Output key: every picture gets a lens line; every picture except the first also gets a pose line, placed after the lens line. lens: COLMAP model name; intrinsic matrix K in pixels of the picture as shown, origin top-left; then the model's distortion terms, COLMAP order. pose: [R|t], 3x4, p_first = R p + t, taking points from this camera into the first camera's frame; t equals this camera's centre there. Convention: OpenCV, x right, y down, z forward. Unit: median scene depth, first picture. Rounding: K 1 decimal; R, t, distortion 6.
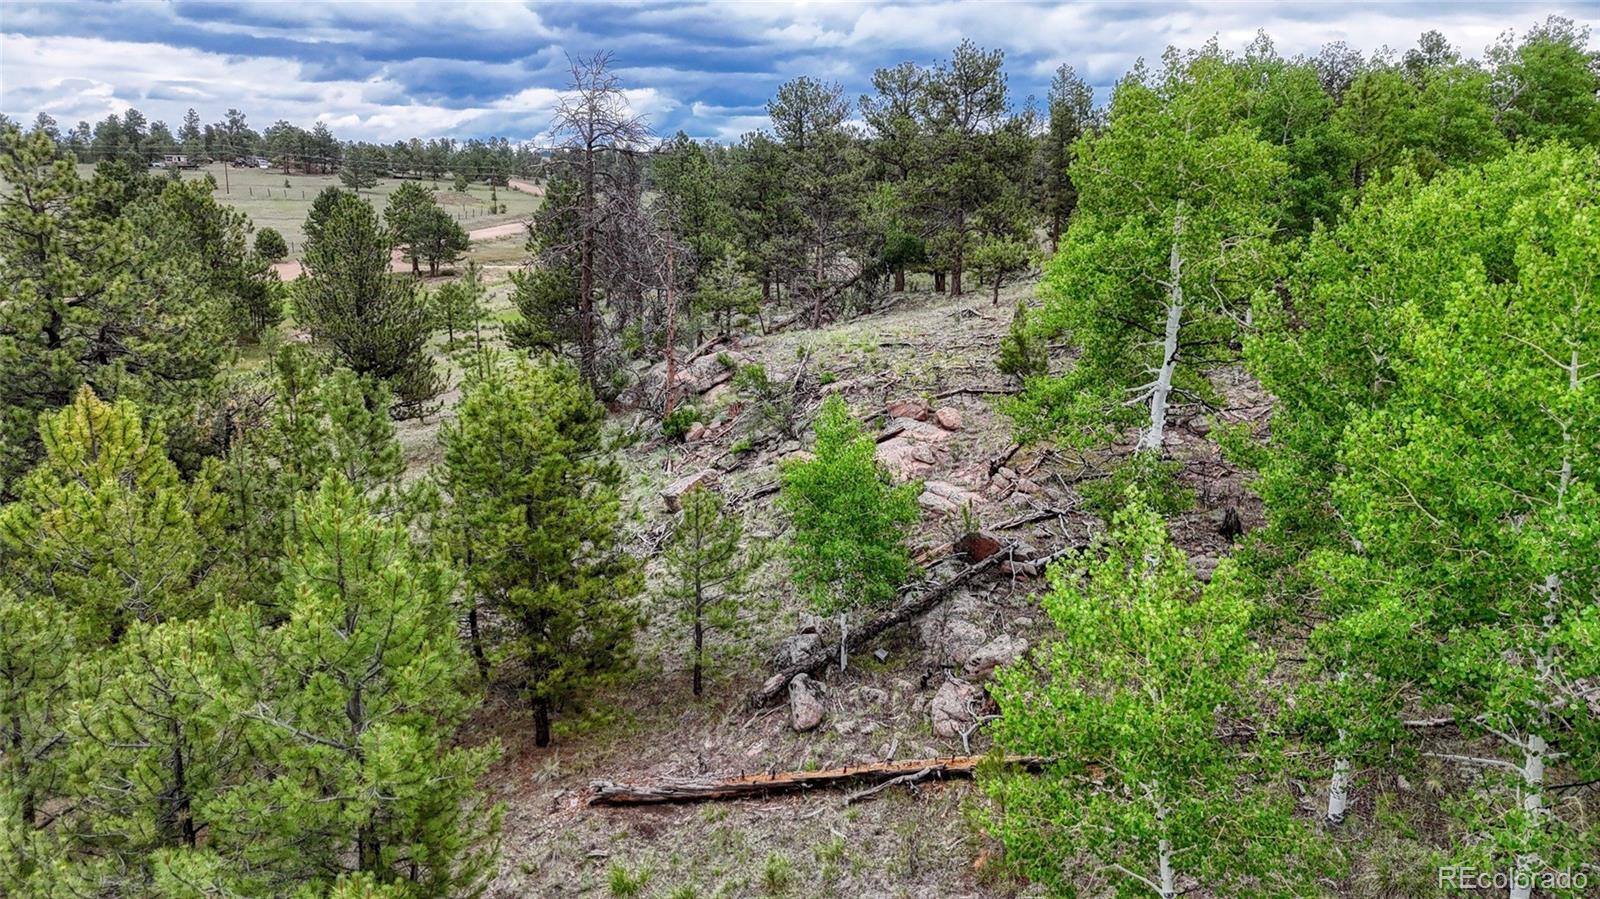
lens RADIAL K [[1185.4, 0, 800.5], [0, 1185.4, 474.9], [0, 0, 1]] dist [0.063889, -0.053898]
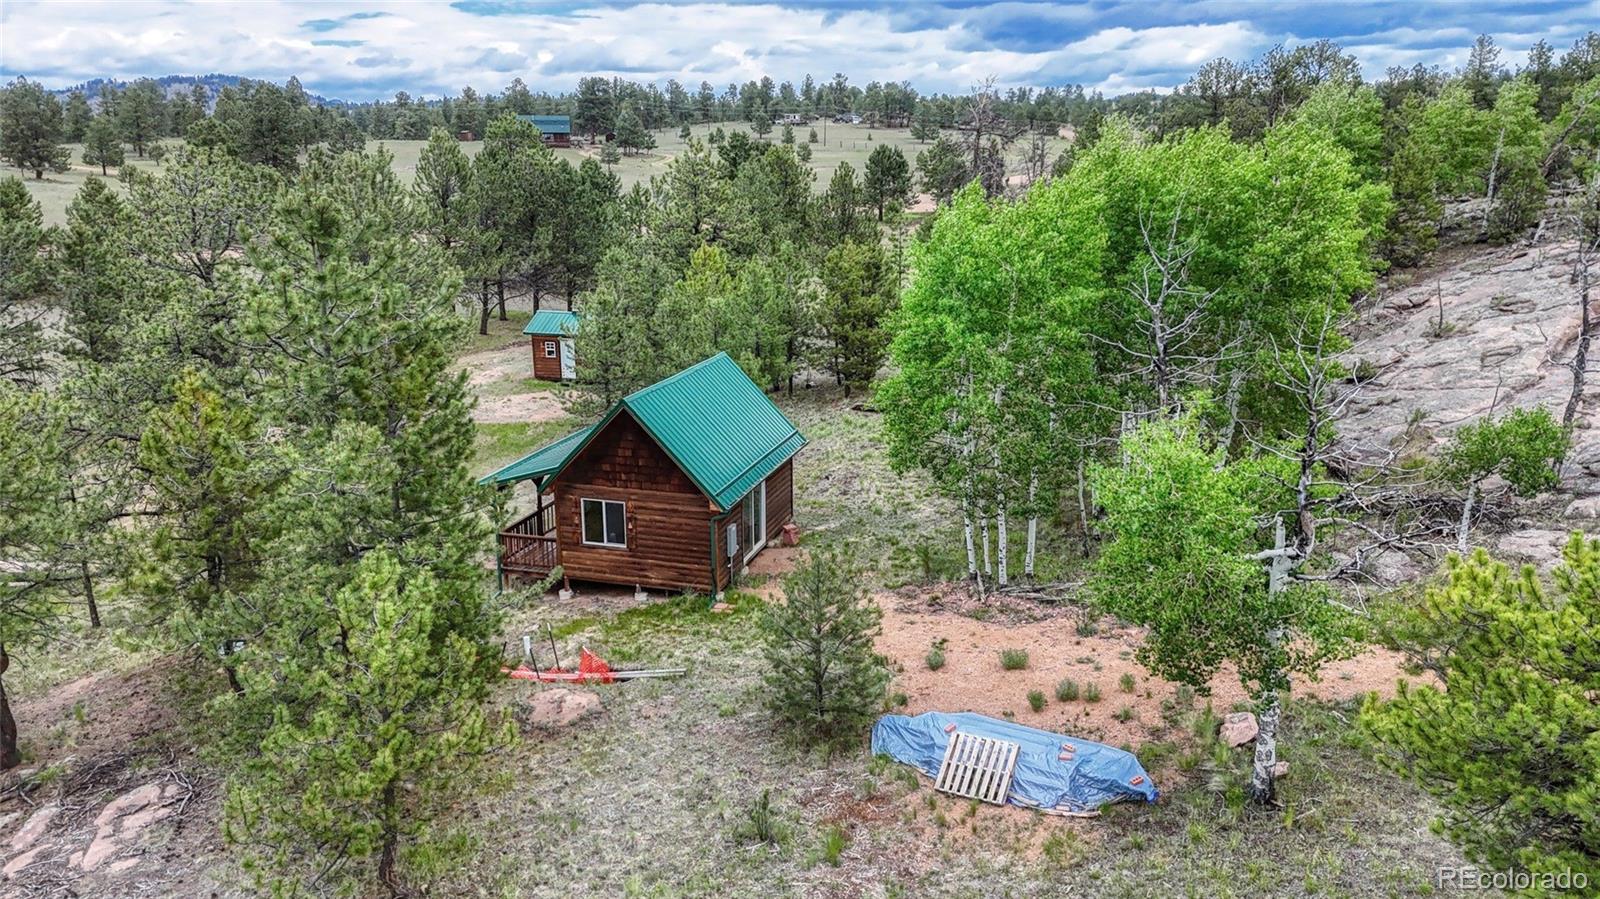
lens RADIAL K [[1185.4, 0, 800.5], [0, 1185.4, 474.9], [0, 0, 1]] dist [0.063889, -0.053898]
pose [[0.892837, 0.121354, -0.433723, 0.059674], [-0.101794, 0.992469, 0.068142, 0.017270], [0.438726, -0.016689, 0.898466, -0.095708]]
